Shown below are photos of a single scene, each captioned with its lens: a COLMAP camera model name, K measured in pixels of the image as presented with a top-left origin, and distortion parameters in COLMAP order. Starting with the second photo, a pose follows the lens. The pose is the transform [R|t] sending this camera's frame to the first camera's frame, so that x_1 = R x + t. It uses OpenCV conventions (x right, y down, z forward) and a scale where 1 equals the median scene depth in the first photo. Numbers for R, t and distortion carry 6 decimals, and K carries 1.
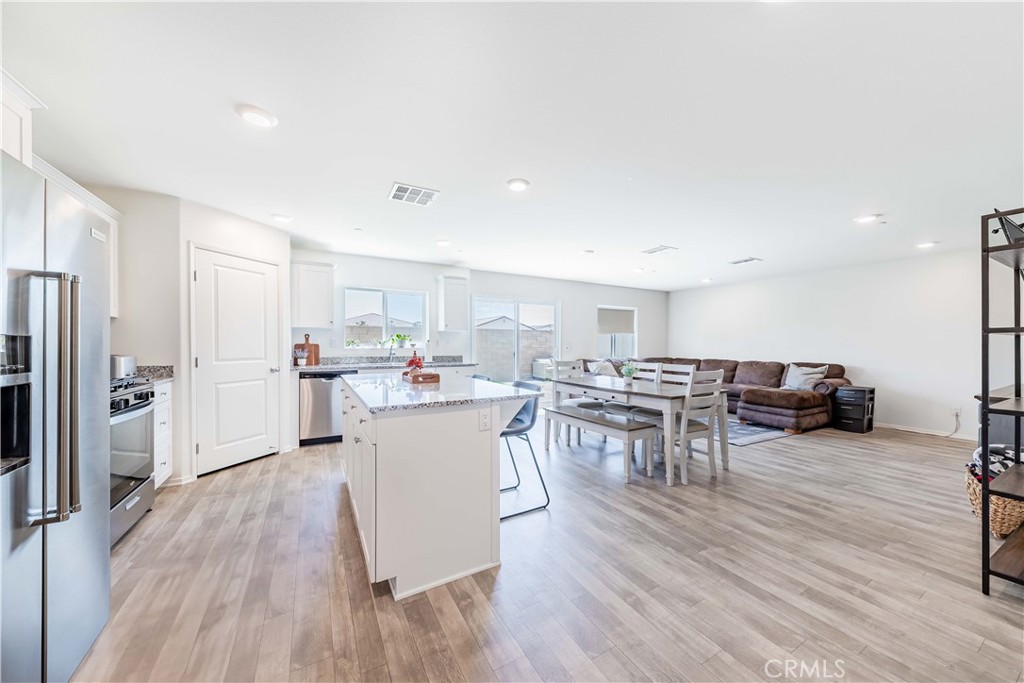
lens RADIAL K [[358.2, 0, 522.7], [0, 358.2, 342.9], [0, 0, 1]] dist [0.009996, -0.002035]
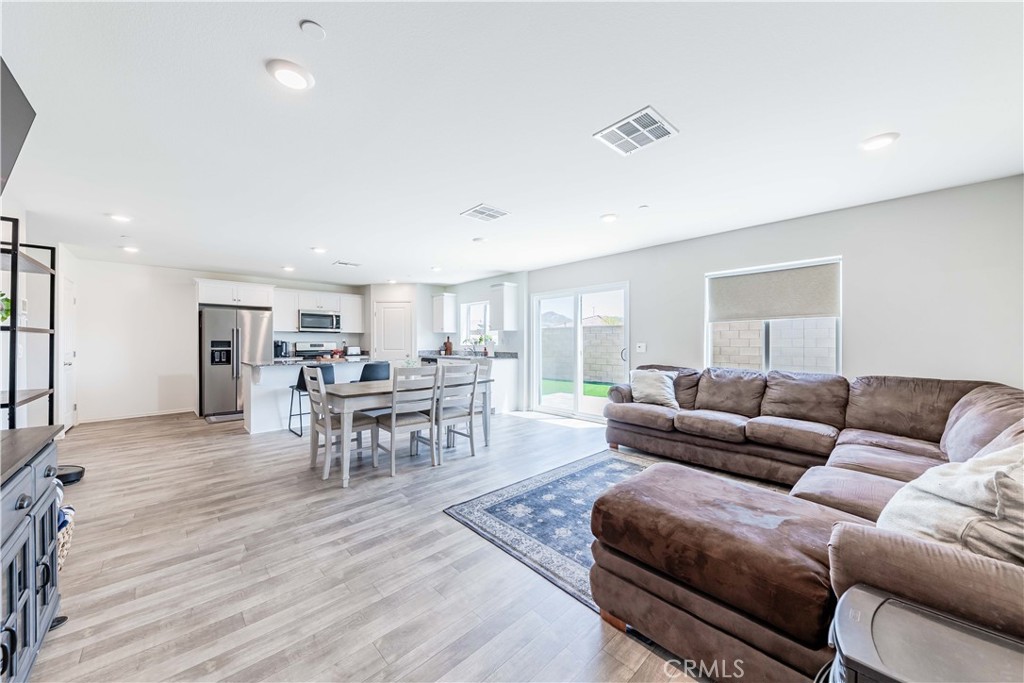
lens RADIAL K [[377.0, 0, 515.4], [0, 377.0, 342.0], [0, 0, 1]] dist [0.009509, -0.000013]
pose [[0.213291, -0.006354, -0.976968, 0.804698], [0.004283, 0.999975, -0.005568, 0.007093], [0.976979, -0.002996, 0.213313, 0.615091]]
